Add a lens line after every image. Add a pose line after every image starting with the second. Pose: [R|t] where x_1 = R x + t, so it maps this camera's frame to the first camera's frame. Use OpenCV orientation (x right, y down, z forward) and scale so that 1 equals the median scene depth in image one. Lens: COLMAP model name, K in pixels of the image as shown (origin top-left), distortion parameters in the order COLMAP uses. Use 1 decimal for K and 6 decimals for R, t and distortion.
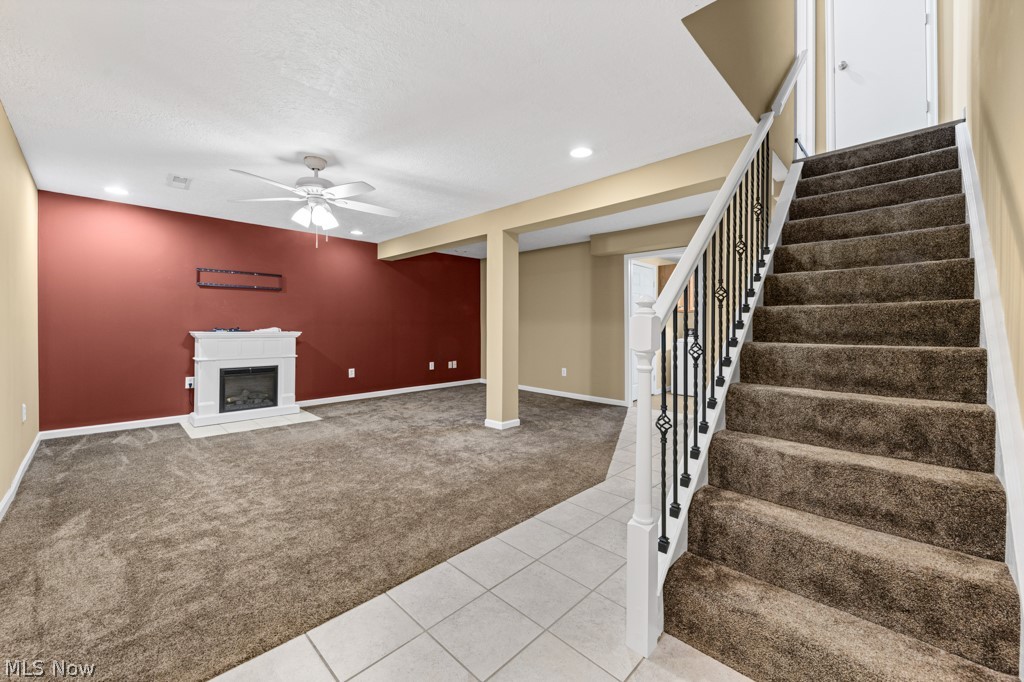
lens RADIAL K [[409.4, 0, 511.8], [0, 409.4, 332.9], [0, 0, 1]] dist [0.001294, -0.000004]
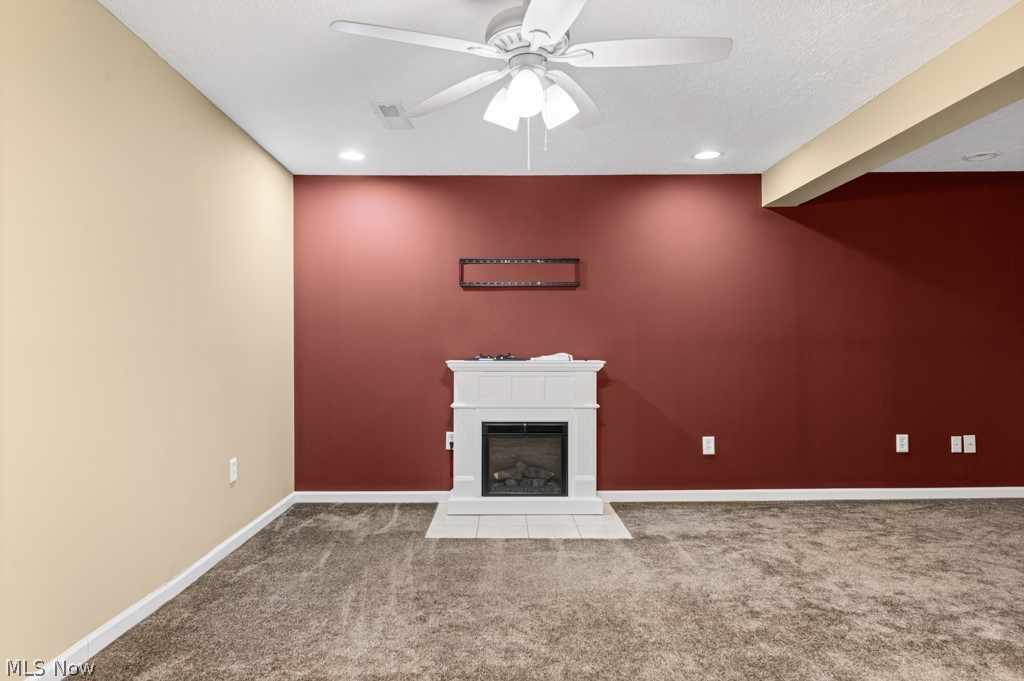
lens RADIAL K [[676.6, 0, 497.9], [0, 676.6, 341.1], [0, 0, 1]] dist [0.011473, -0.009049]
pose [[0.706515, -0.017385, -0.707485, 0.007269], [-0.004180, 0.999578, -0.028736, -0.002796], [0.707686, 0.023260, 0.706144, 0.304771]]
